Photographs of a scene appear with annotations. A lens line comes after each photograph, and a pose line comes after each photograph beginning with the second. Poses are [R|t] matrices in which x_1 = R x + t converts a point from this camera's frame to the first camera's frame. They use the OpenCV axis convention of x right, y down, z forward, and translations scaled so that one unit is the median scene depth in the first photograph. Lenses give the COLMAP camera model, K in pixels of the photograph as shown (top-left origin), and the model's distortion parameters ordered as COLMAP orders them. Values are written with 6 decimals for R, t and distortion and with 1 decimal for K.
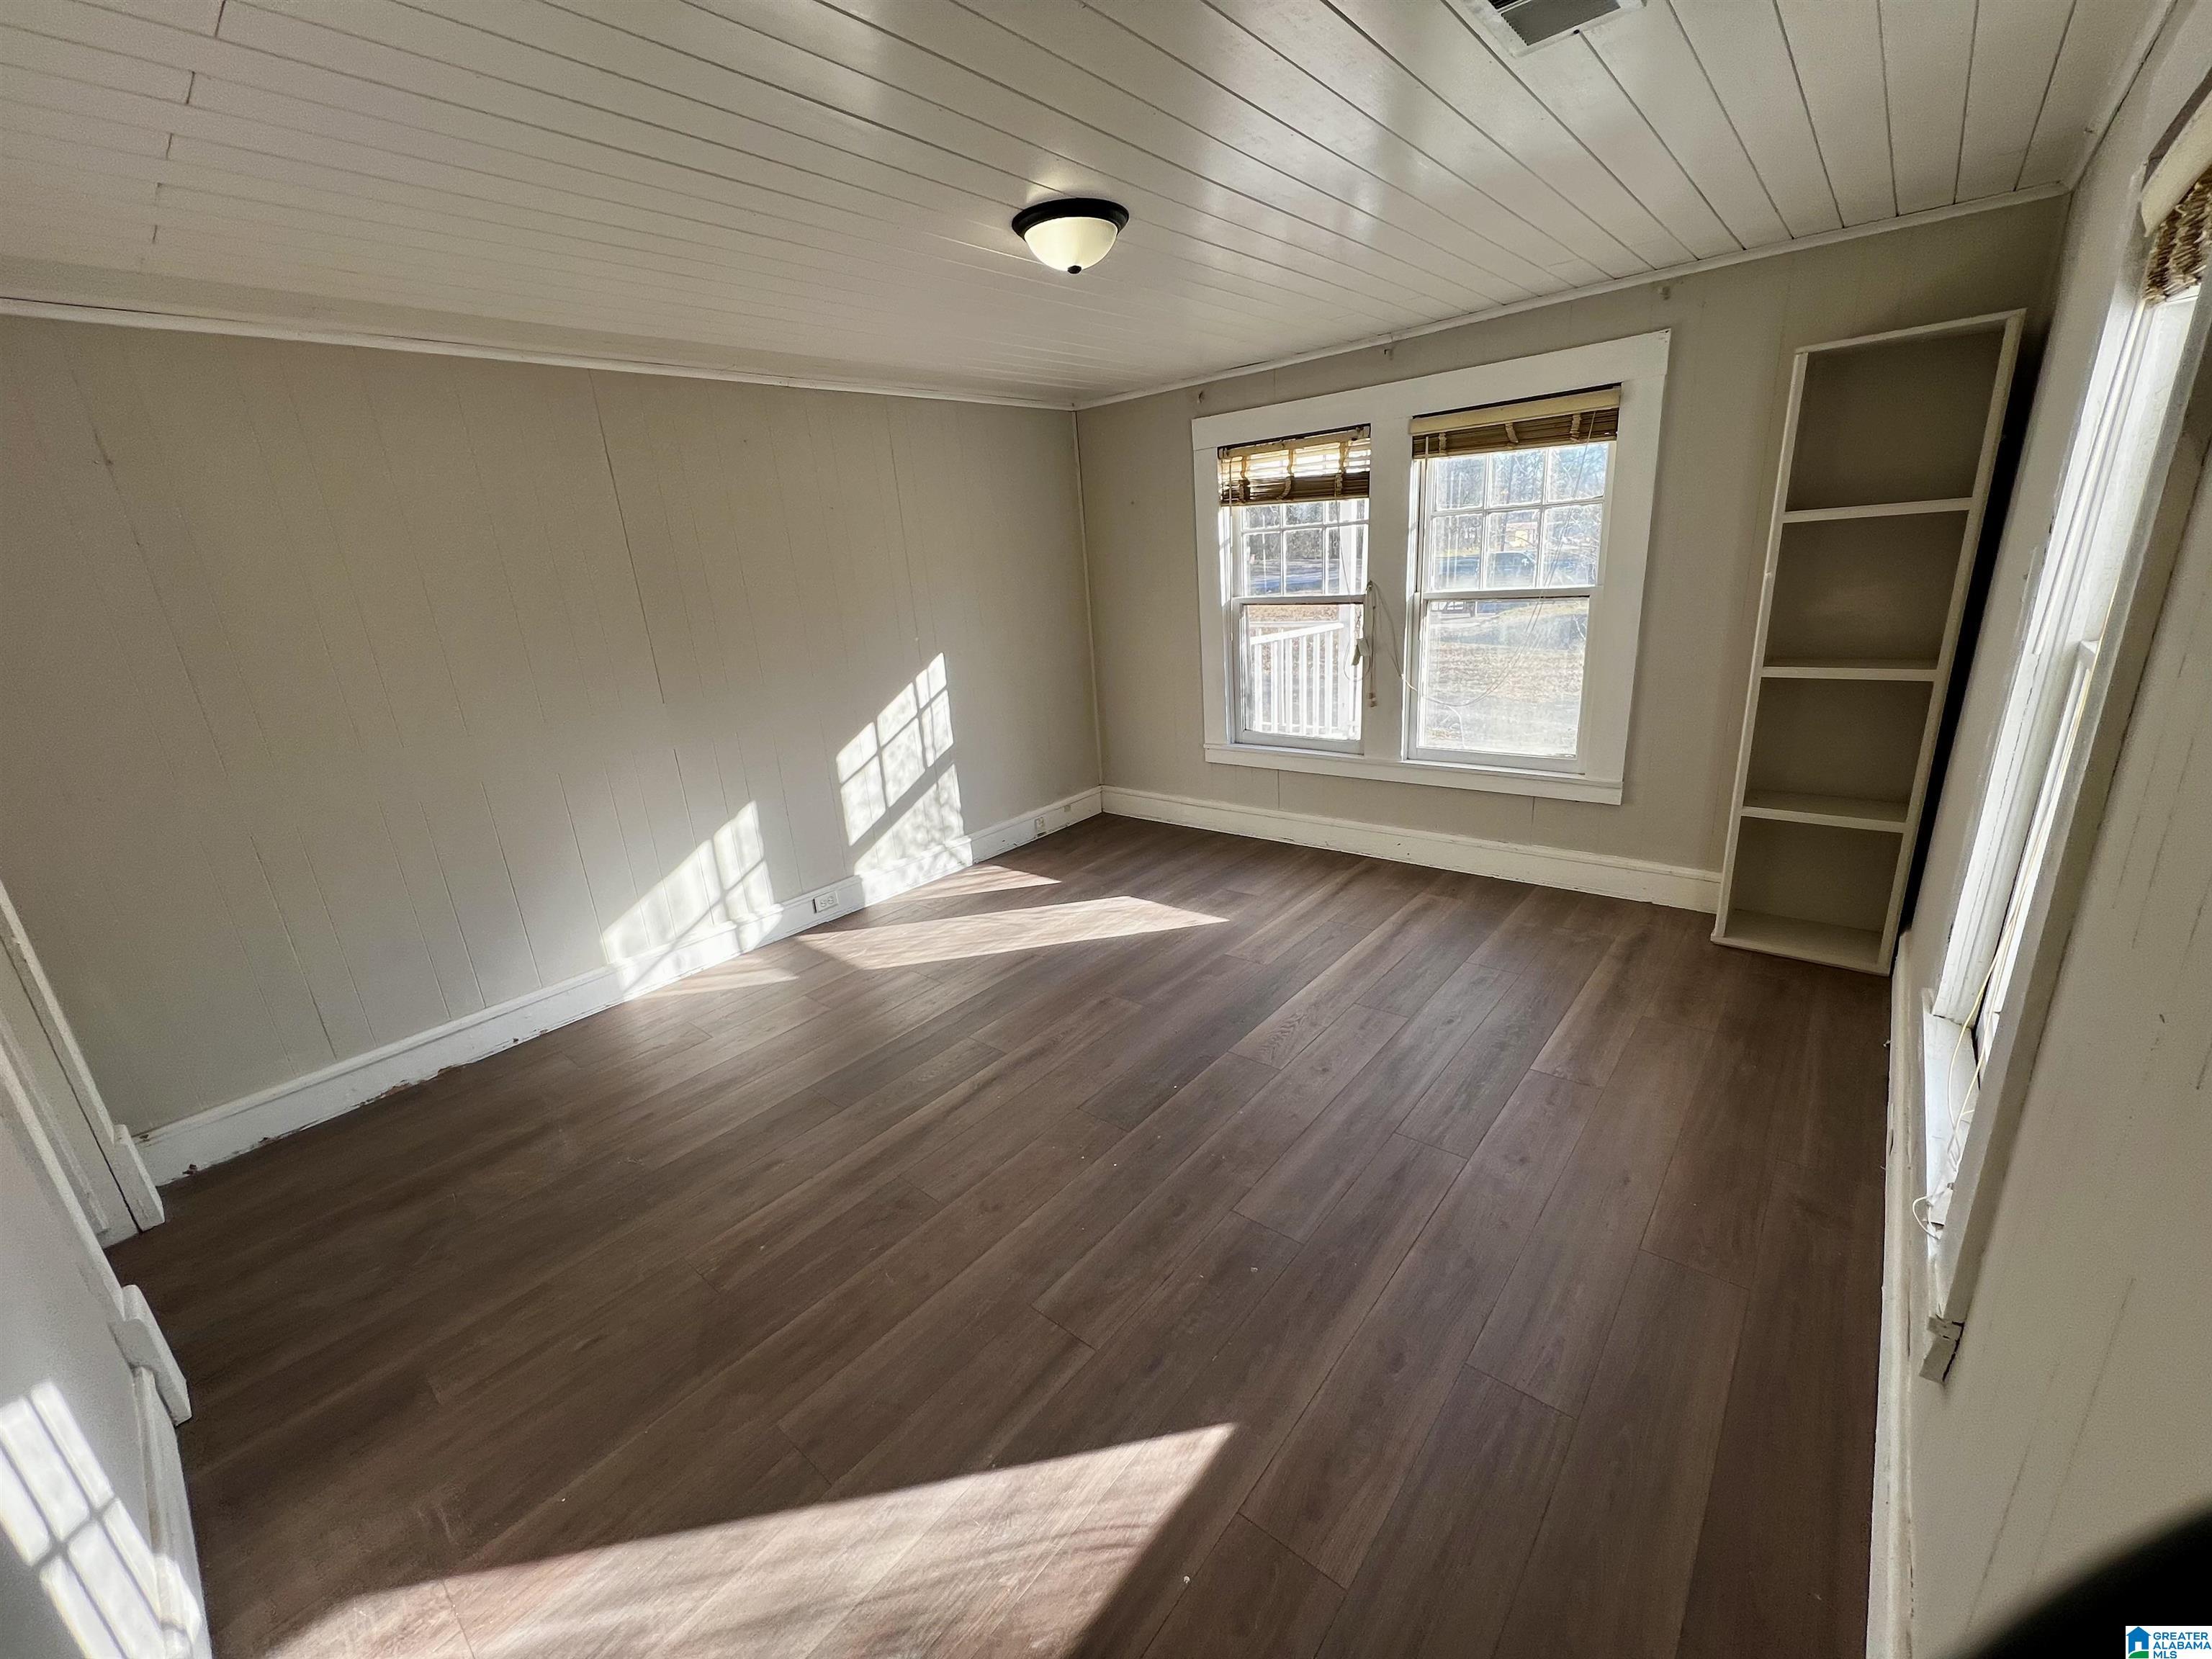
lens RADIAL K [[882.5, 0, 1104.8], [0, 882.5, 831.0], [0, 0, 1]] dist [-0.001360, -0.000206]
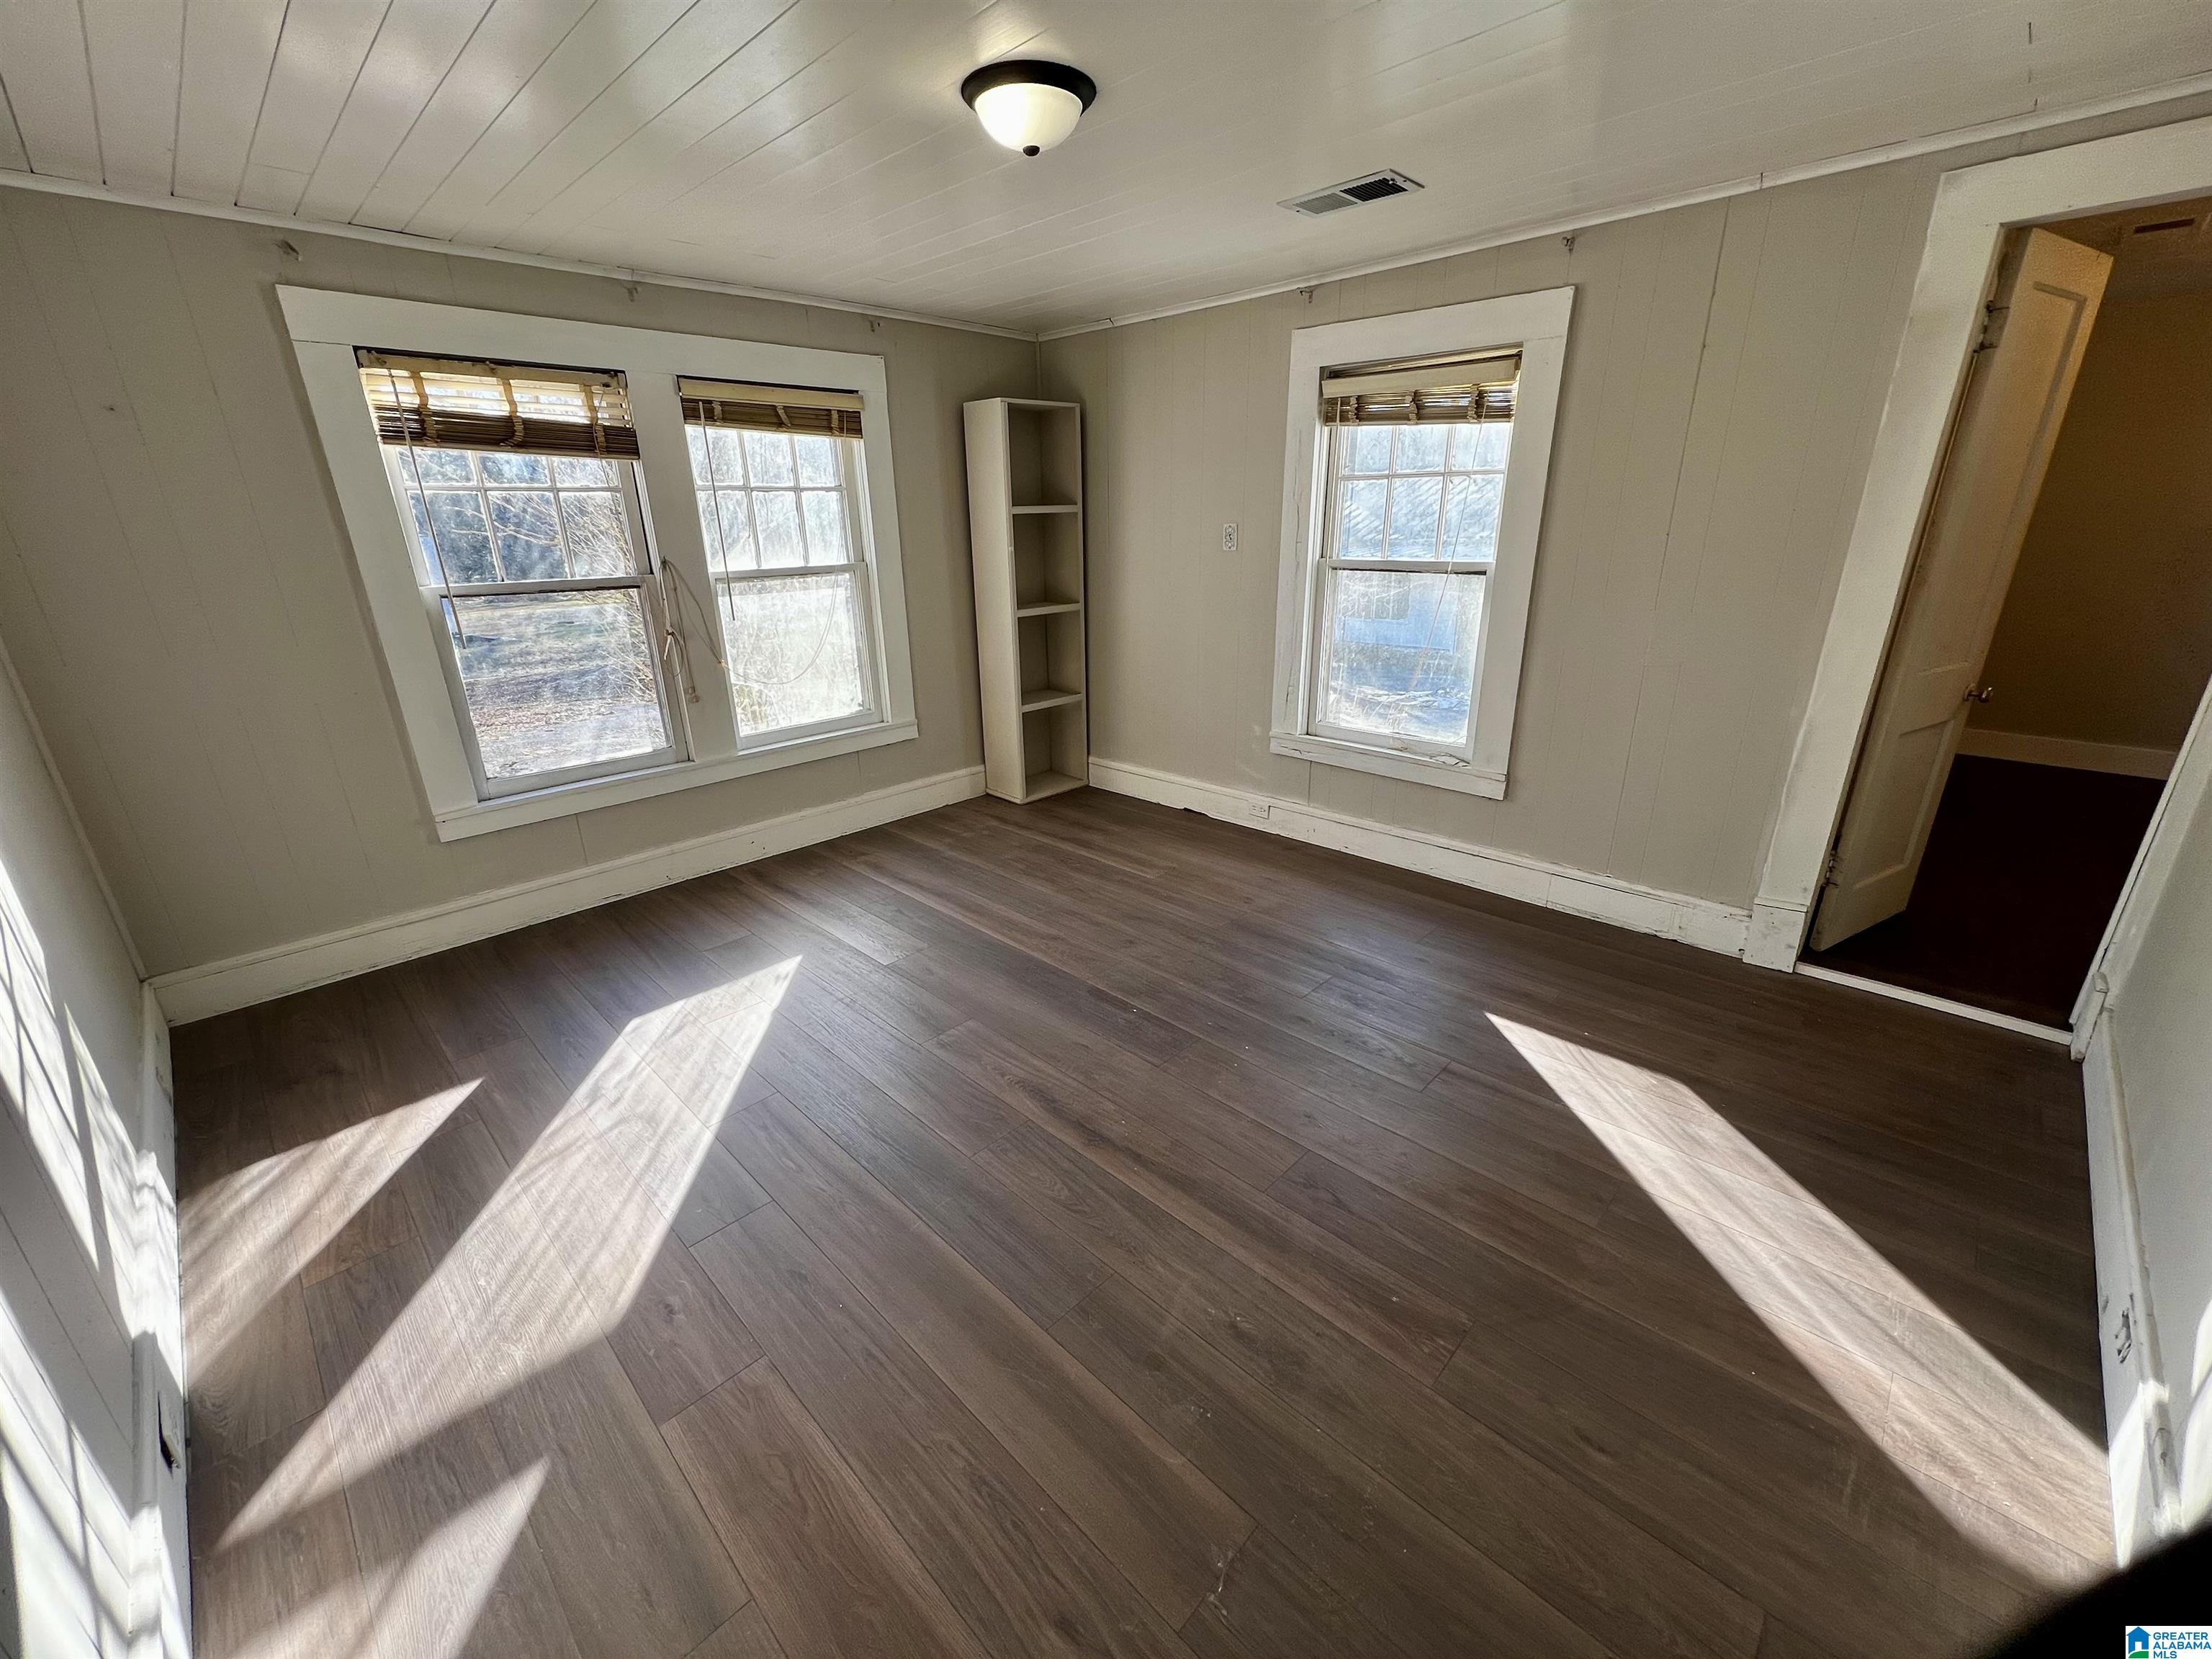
lens RADIAL K [[882.5, 0, 1104.8], [0, 882.5, 831.0], [0, 0, 1]] dist [-0.001360, -0.000206]
pose [[0.067461, -0.269636, 0.960596, -0.592449], [0.309952, 0.920816, 0.236702, -0.112287], [-0.948356, 0.281771, 0.145693, 0.559229]]
